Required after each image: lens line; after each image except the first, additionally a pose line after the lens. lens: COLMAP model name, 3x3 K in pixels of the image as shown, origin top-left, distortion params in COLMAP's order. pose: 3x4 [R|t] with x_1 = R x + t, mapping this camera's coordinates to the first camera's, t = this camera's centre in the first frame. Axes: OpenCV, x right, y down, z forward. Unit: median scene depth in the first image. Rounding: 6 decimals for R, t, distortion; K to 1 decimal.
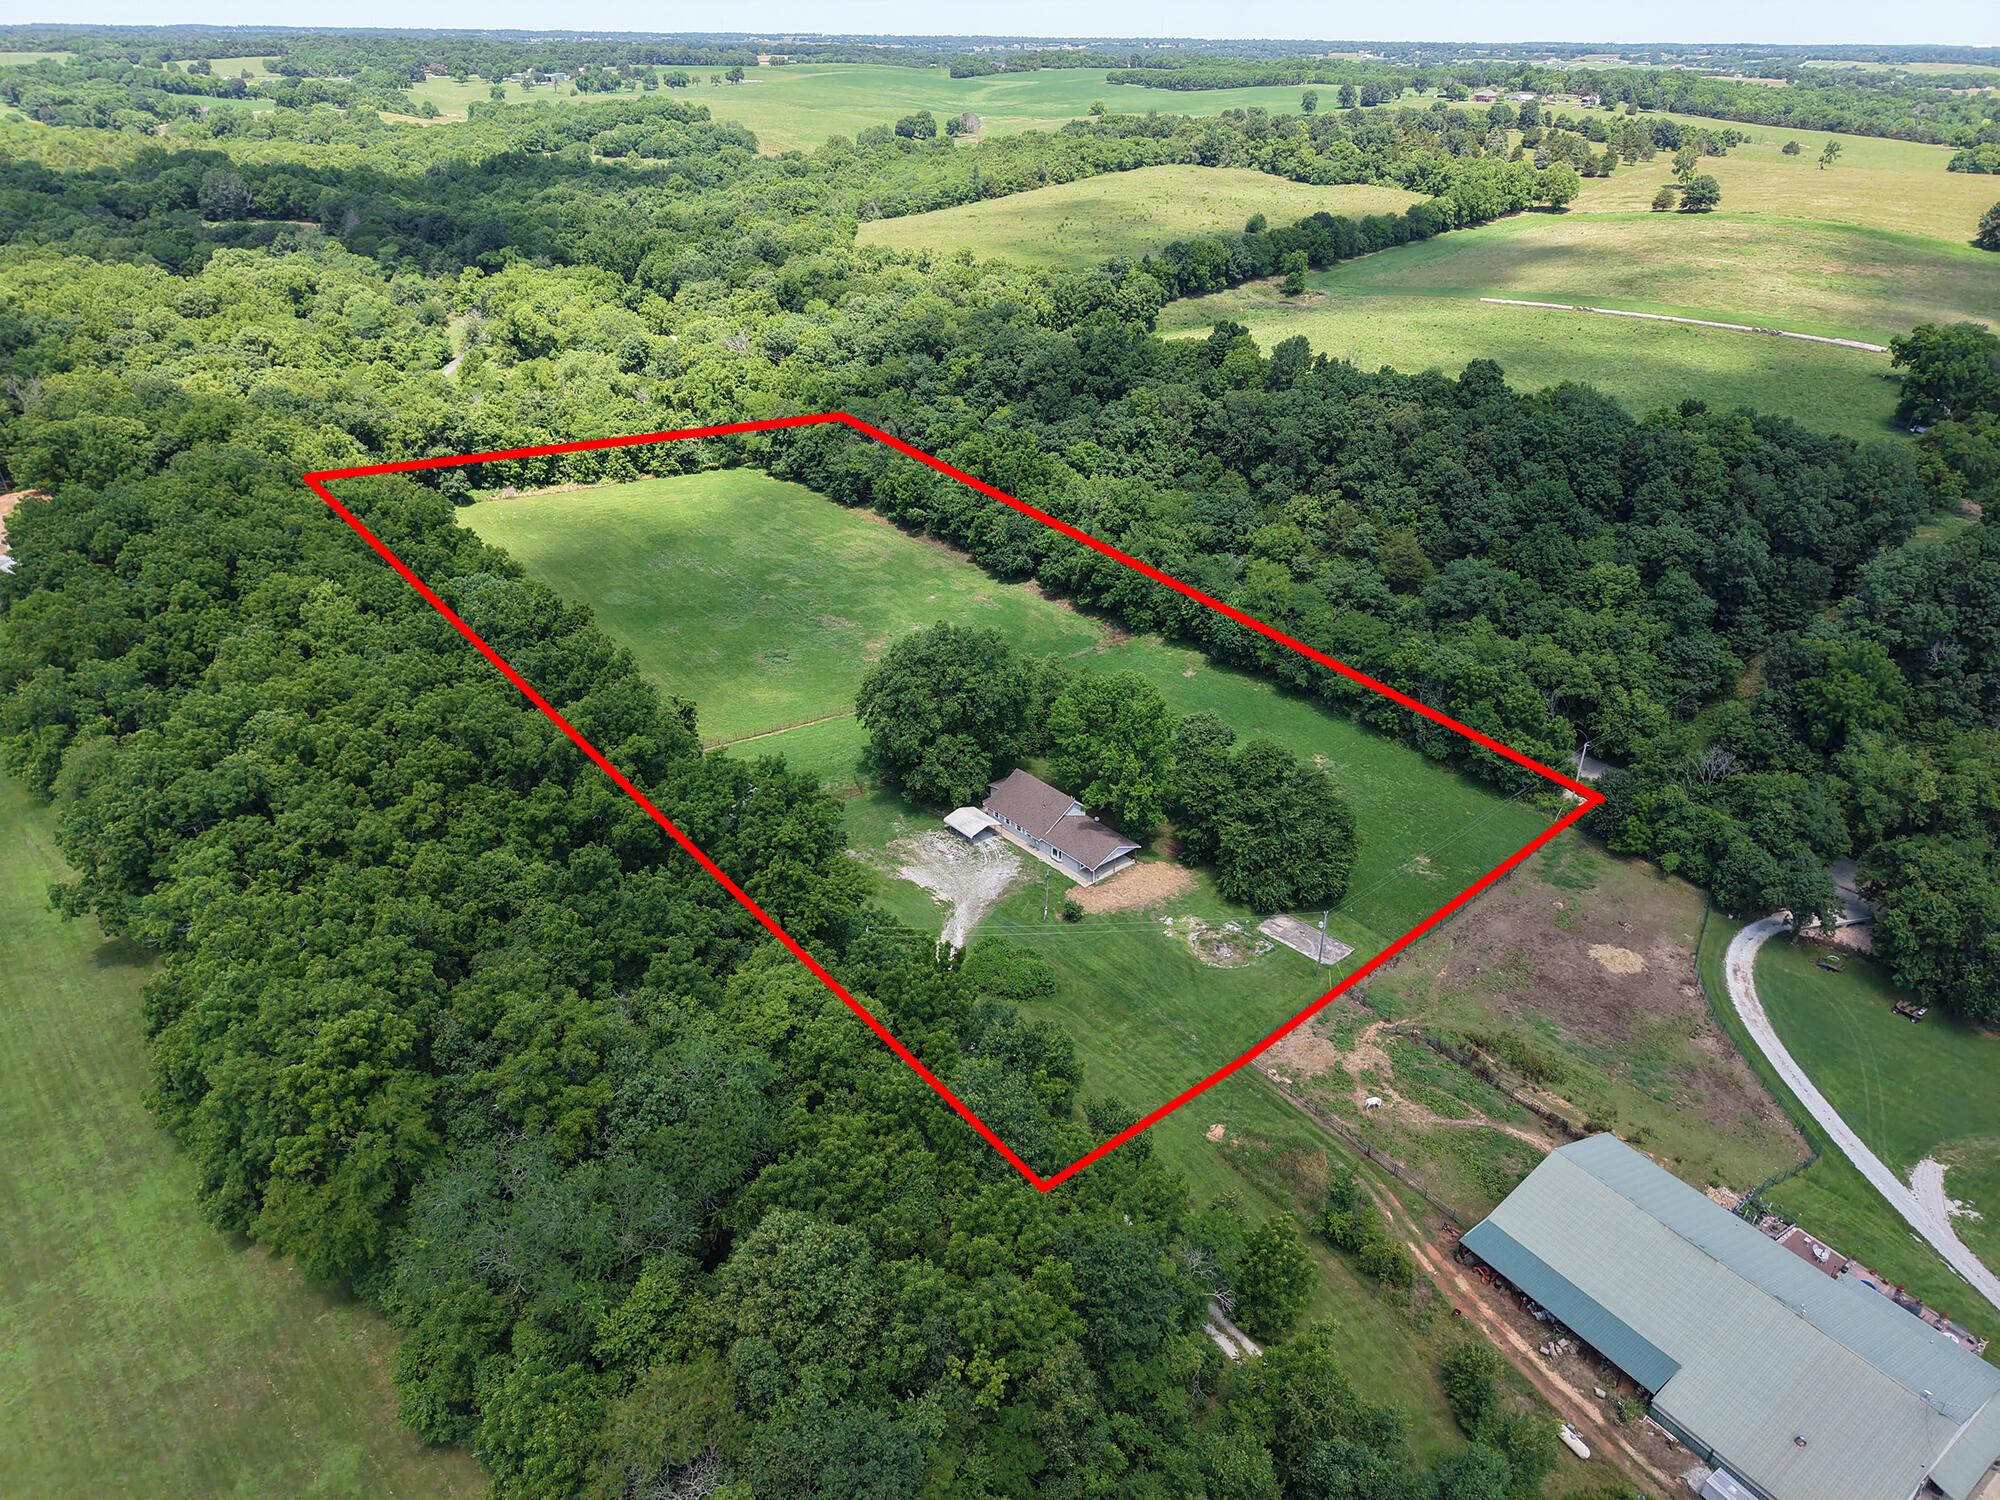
lens RADIAL K [[1340.2, 0, 992.9], [0, 1340.2, 753.6], [0, 0, 1]] dist [-0.001775, -0.001383]
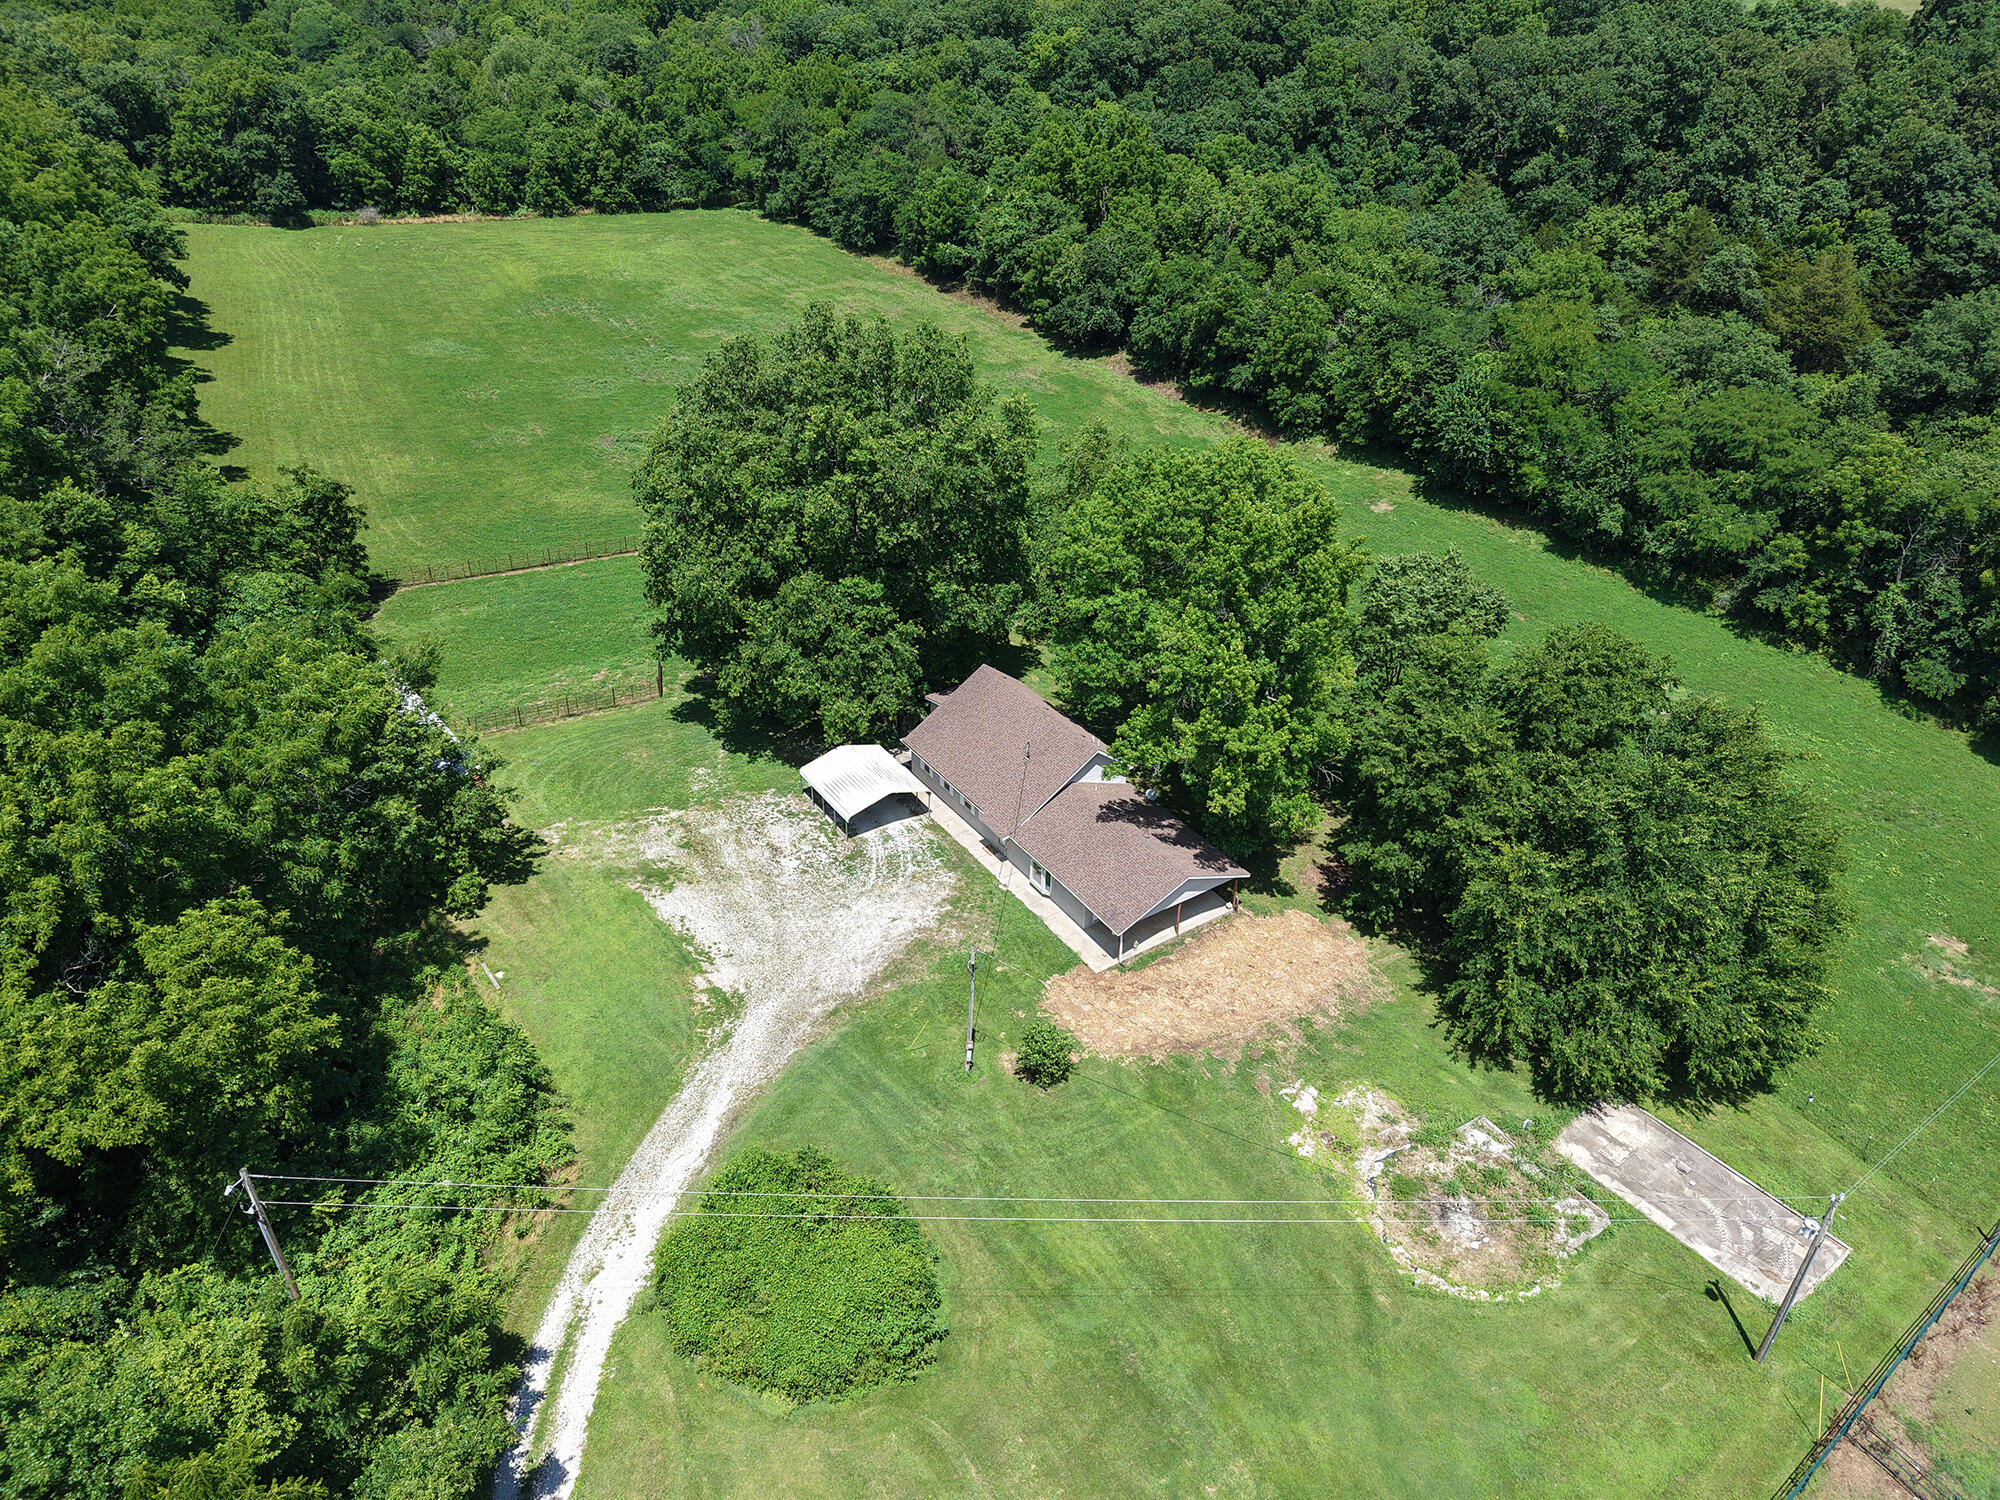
lens RADIAL K [[1340.2, 0, 1015.2], [0, 1340.2, 751.0], [0, 0, 1]] dist [-0.001775, -0.001383]
pose [[0.993767, 0.064536, -0.090892, 0.055516], [-0.057577, 0.995351, 0.077209, 0.004181], [0.095453, -0.071494, 0.992863, 0.445201]]
